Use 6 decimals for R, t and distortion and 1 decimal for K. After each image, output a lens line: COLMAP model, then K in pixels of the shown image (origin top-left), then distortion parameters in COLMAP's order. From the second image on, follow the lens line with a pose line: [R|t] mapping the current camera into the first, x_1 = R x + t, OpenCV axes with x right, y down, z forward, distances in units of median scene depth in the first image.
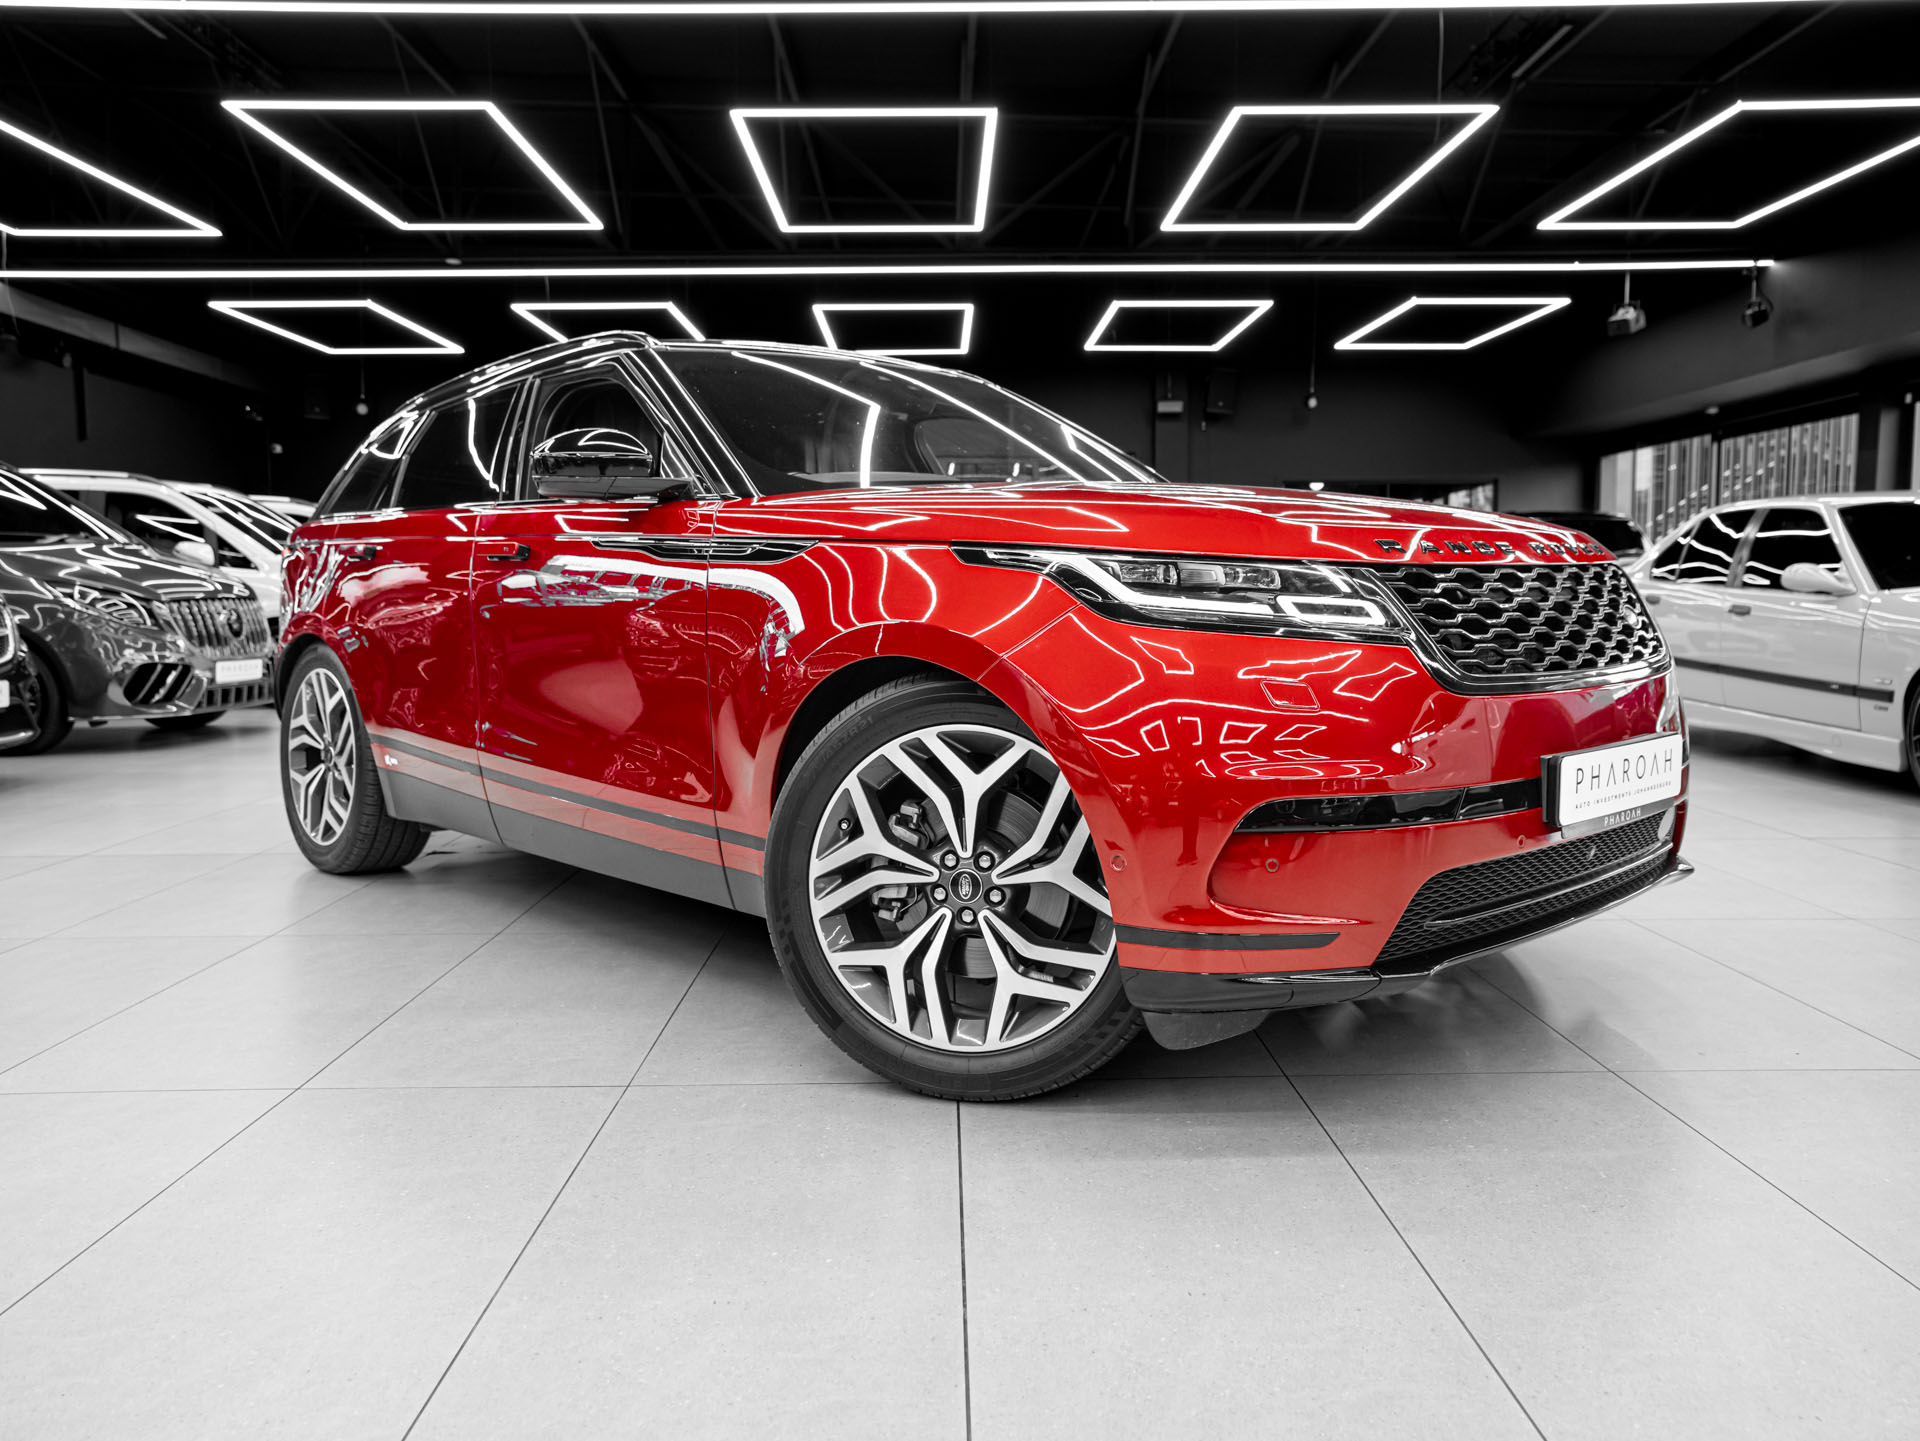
lens RADIAL K [[1439.2, 0, 958.2], [0, 1439.2, 723.8], [0, 0, 1]] dist [-0.001627, 0.013709]
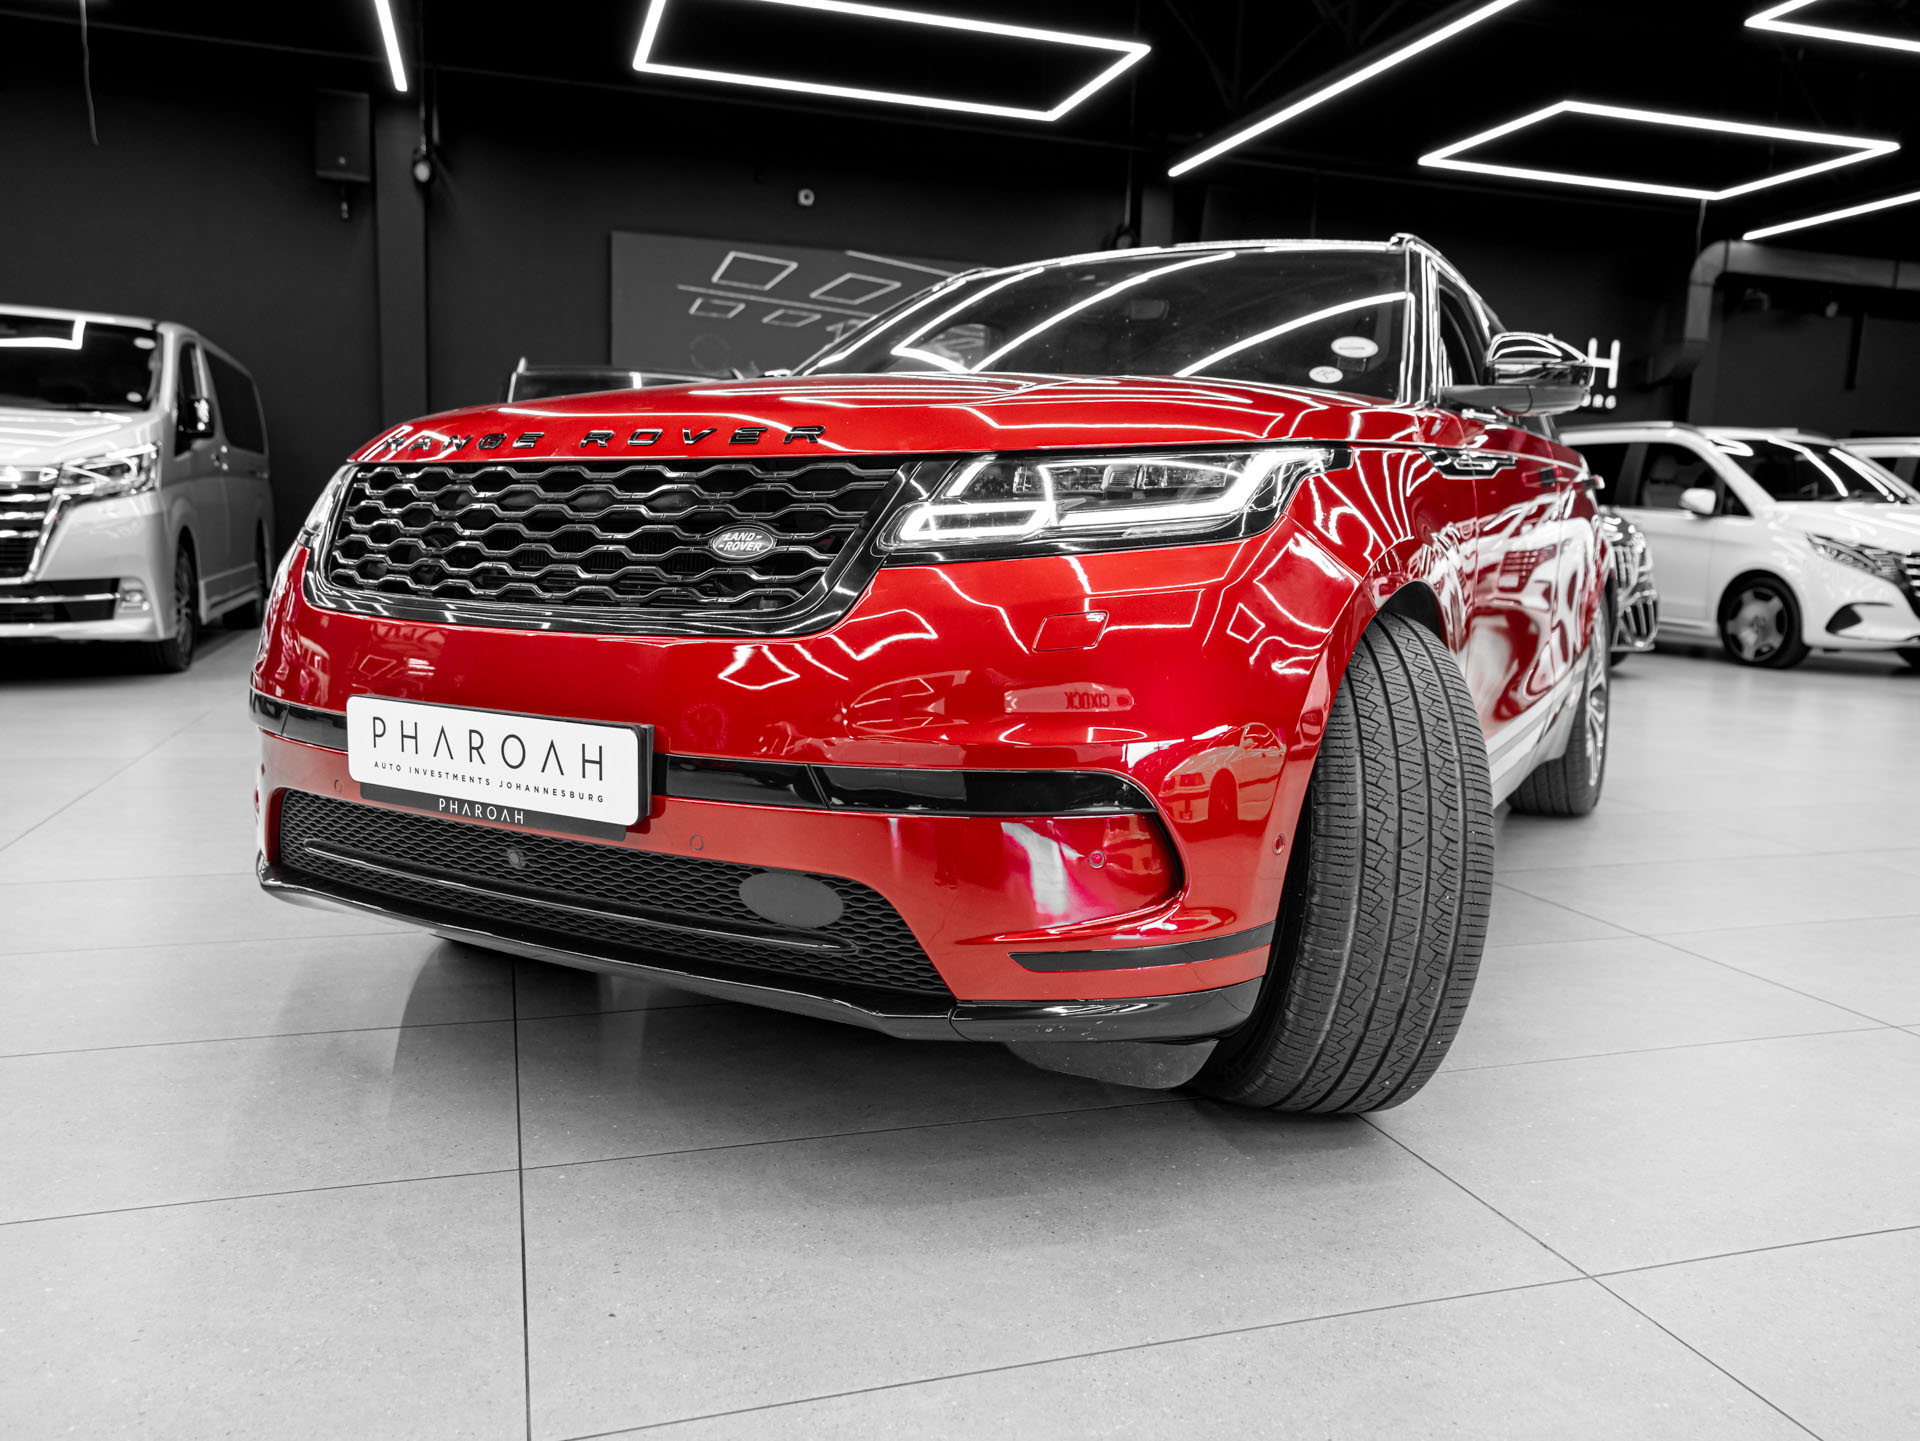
lens RADIAL K [[1443.6, 0, 966.0], [0, 1443.6, 721.5], [0, 0, 1]] dist [-0.028333, 0.067527]
pose [[0.291694, 0.142222, -0.945879, 0.633541], [-0.117240, 0.986744, 0.112212, -0.047115], [0.949299, 0.078164, 0.304501, 0.528284]]
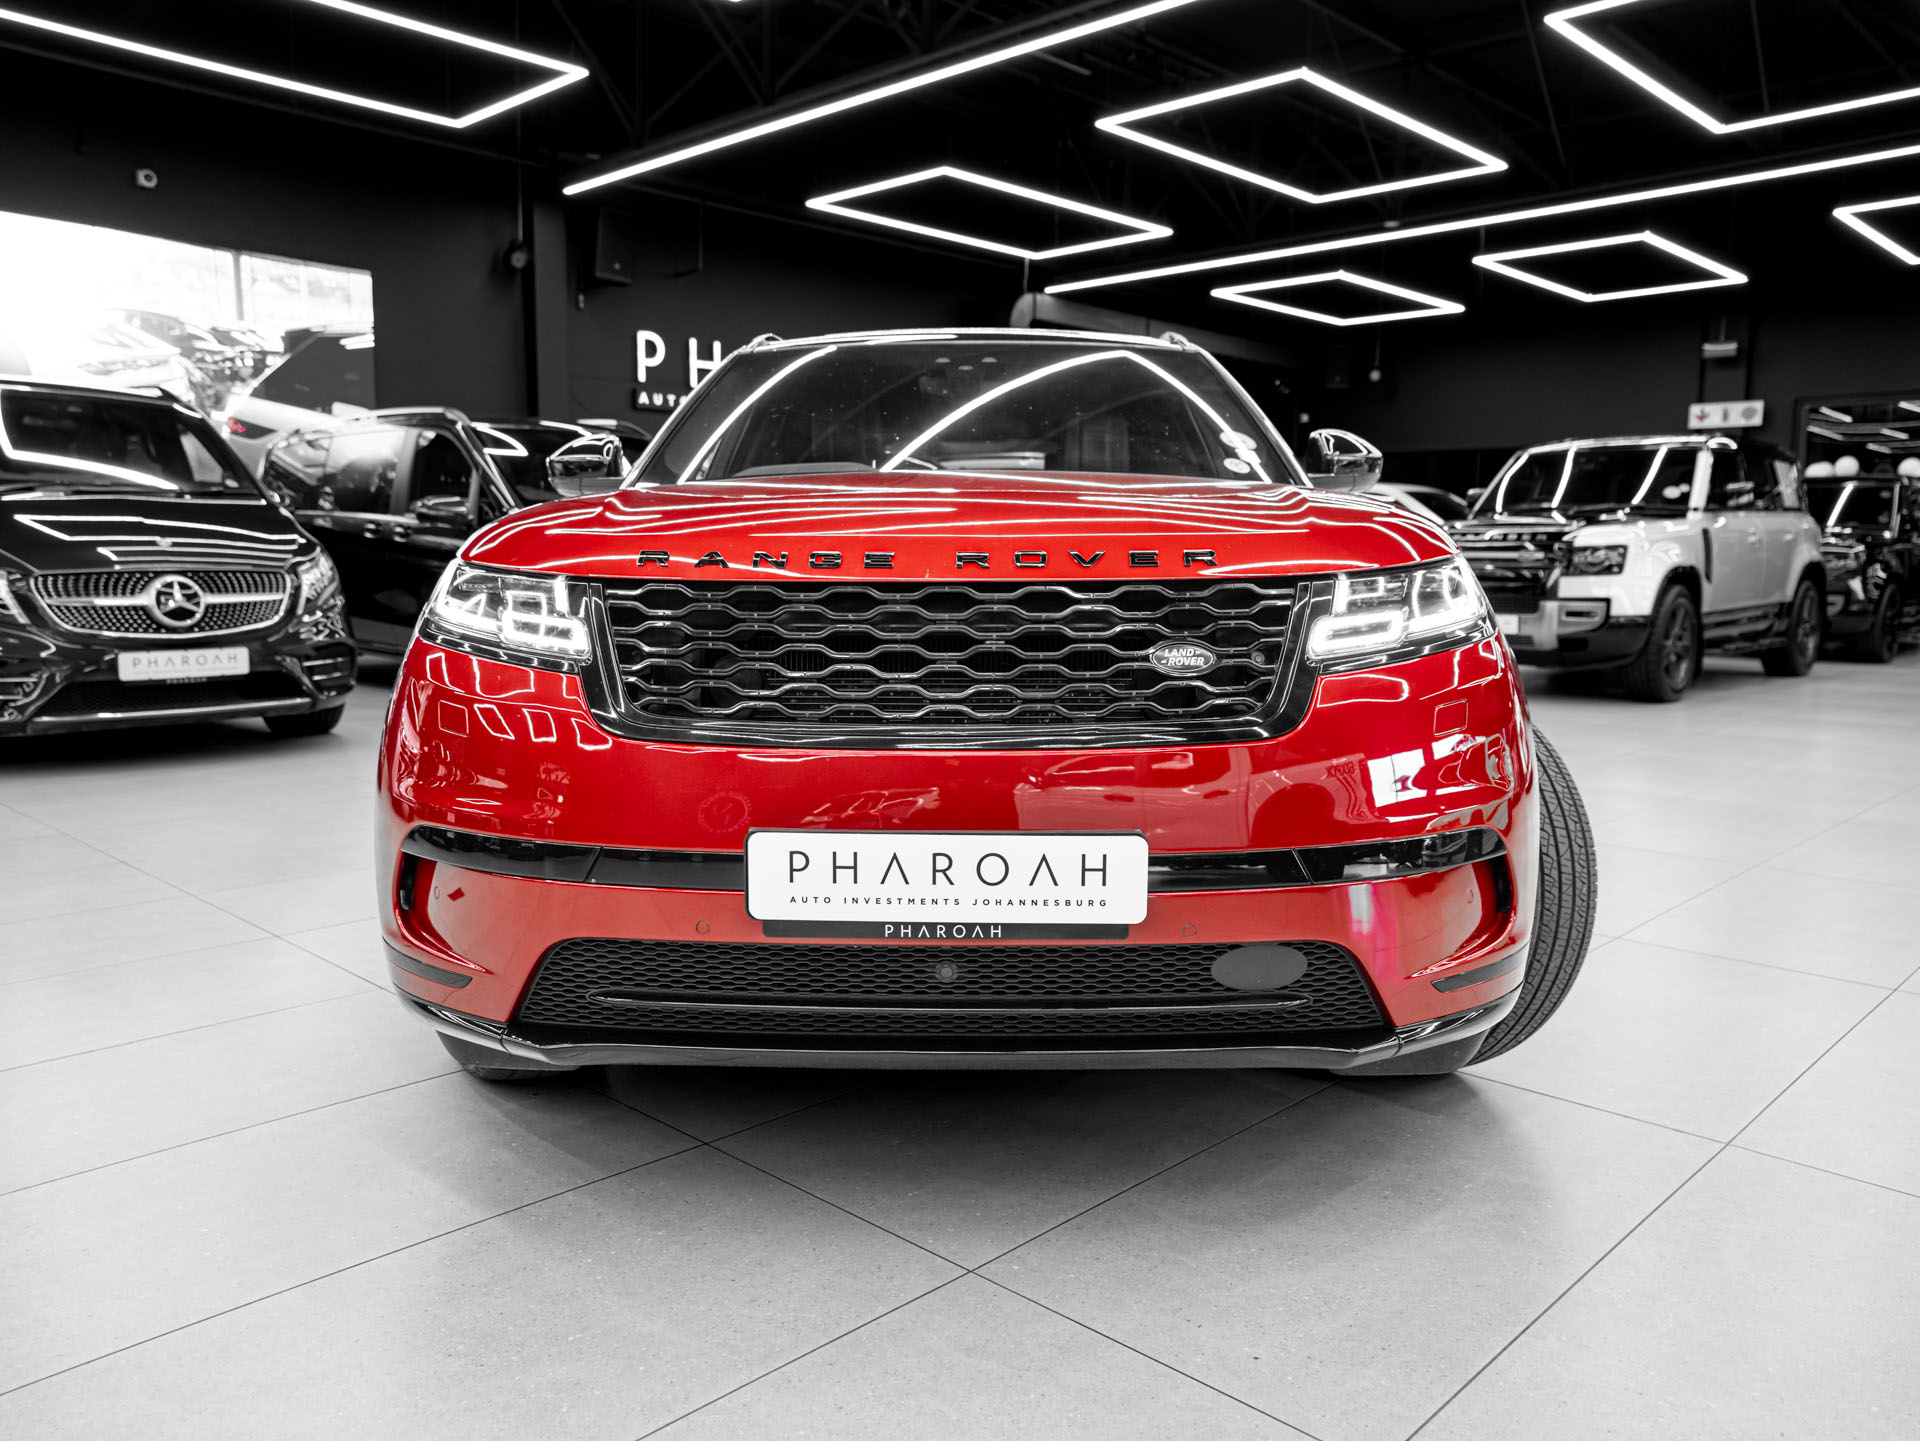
lens RADIAL K [[1443.6, 0, 961.5], [0, 1443.6, 724.6], [0, 0, 1]] dist [-0.028333, 0.067527]
pose [[0.711877, 0.098556, -0.695354, 0.508200], [-0.077333, 0.995084, 0.061868, -0.045834], [0.698033, 0.009732, 0.715999, 0.249437]]
